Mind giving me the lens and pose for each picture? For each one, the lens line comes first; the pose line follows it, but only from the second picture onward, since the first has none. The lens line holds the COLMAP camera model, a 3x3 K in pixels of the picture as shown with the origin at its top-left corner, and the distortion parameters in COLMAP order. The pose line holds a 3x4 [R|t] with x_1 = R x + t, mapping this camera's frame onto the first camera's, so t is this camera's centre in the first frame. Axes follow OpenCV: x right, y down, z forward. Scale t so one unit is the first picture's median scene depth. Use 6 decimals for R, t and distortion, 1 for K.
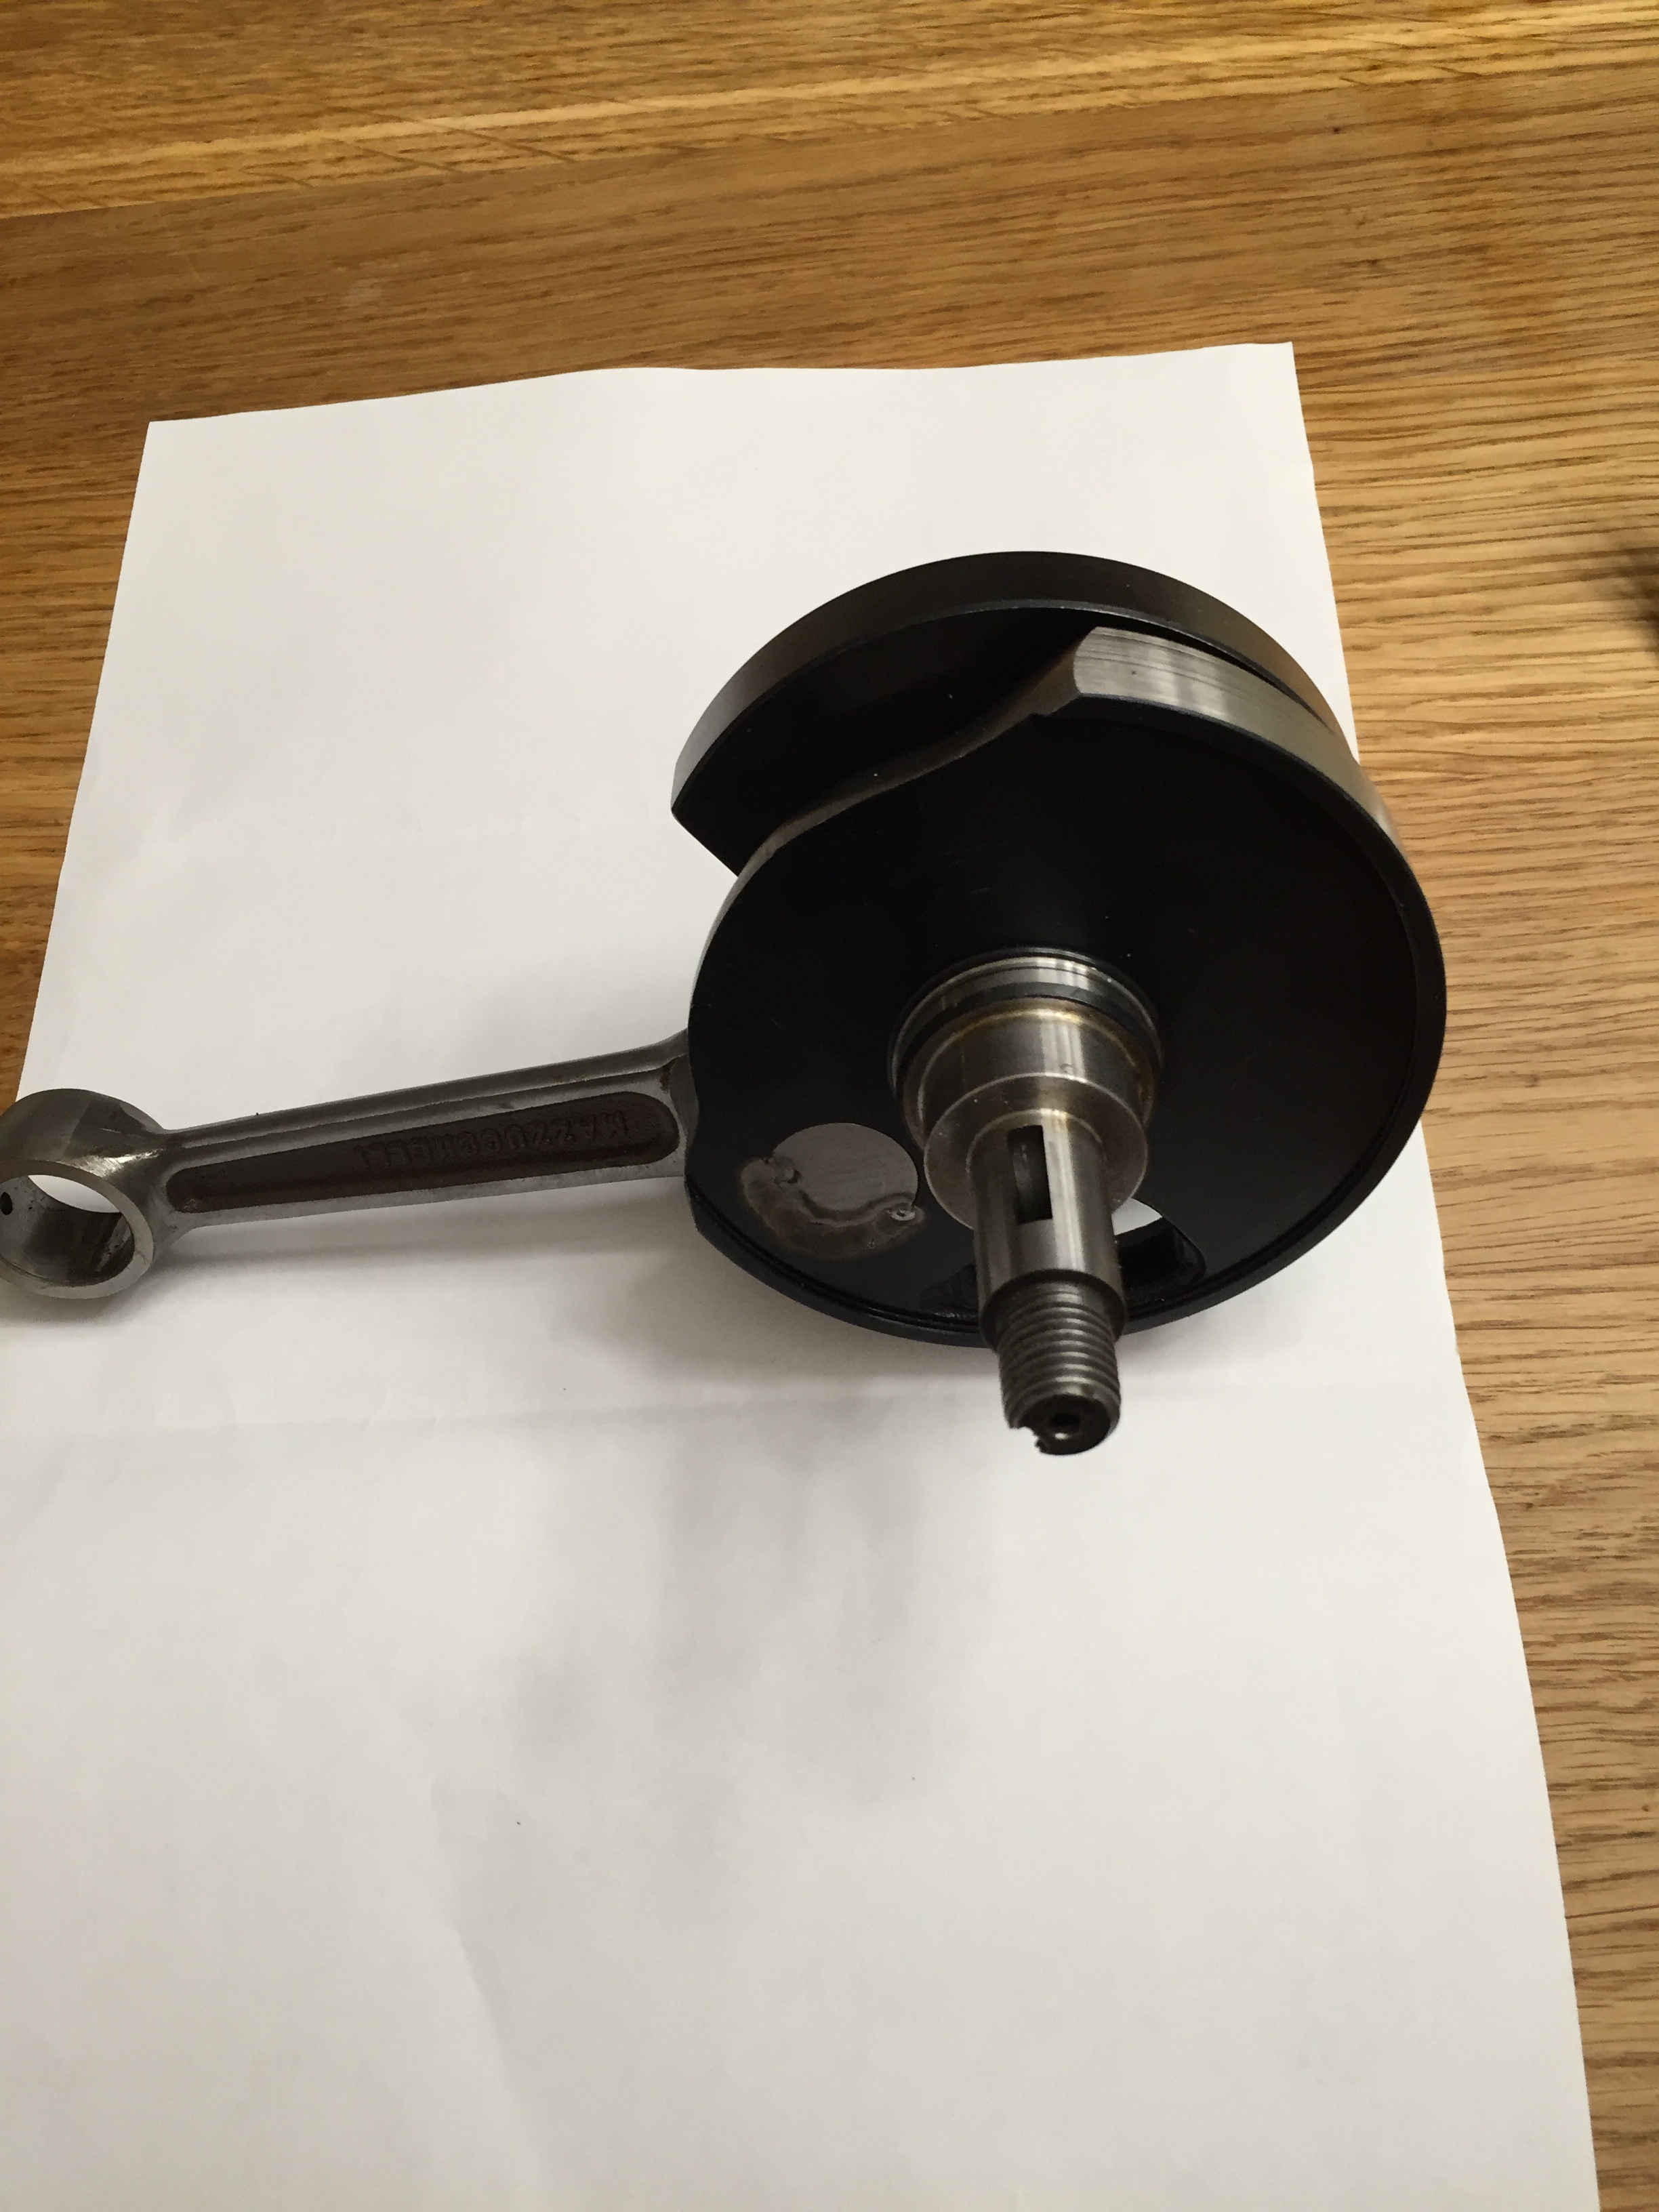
lens RADIAL K [[1862.4, 0, 824.5], [0, 1862.4, 1107.6], [0, 0, 1]] dist [0.016748, -0.010133]
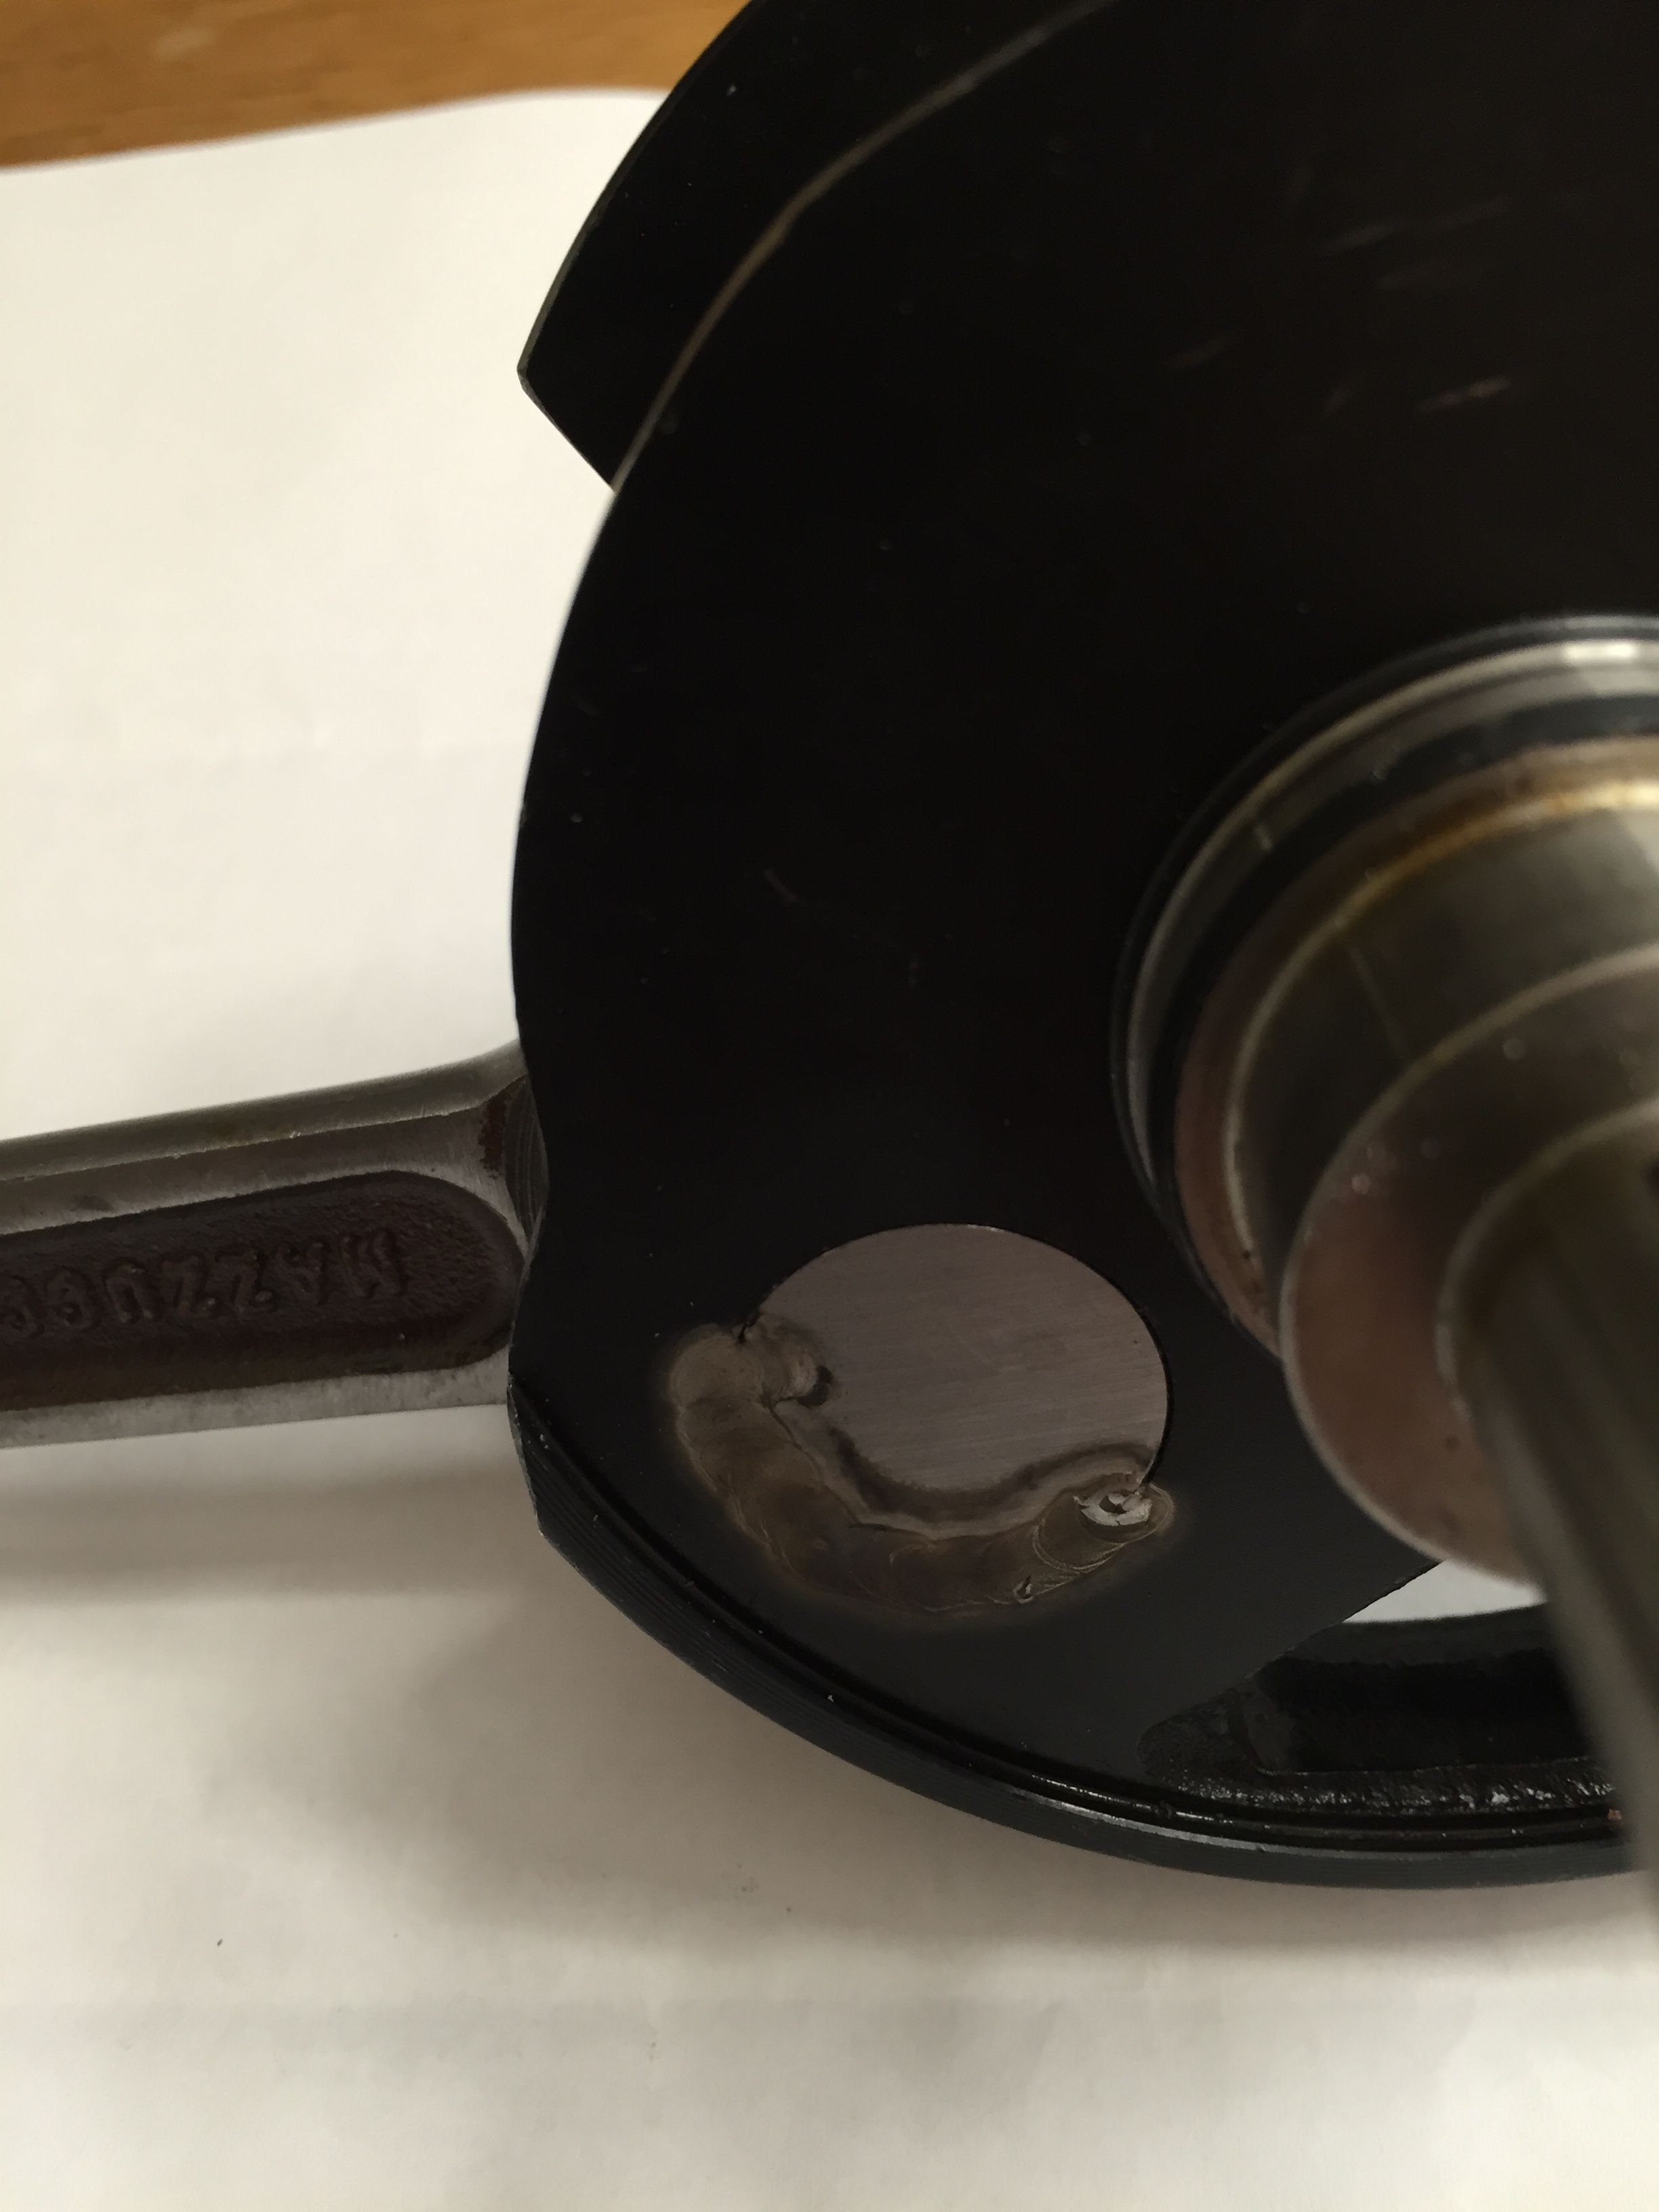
lens RADIAL K [[1862.4, 0, 847.2], [0, 1862.4, 1106.3], [0, 0, 1]] dist [0.016748, -0.010133]
pose [[0.999580, 0.028745, -0.003764, -0.010398], [-0.028953, 0.983210, -0.180166, 0.046227], [-0.001478, 0.180200, 0.983629, 0.614428]]
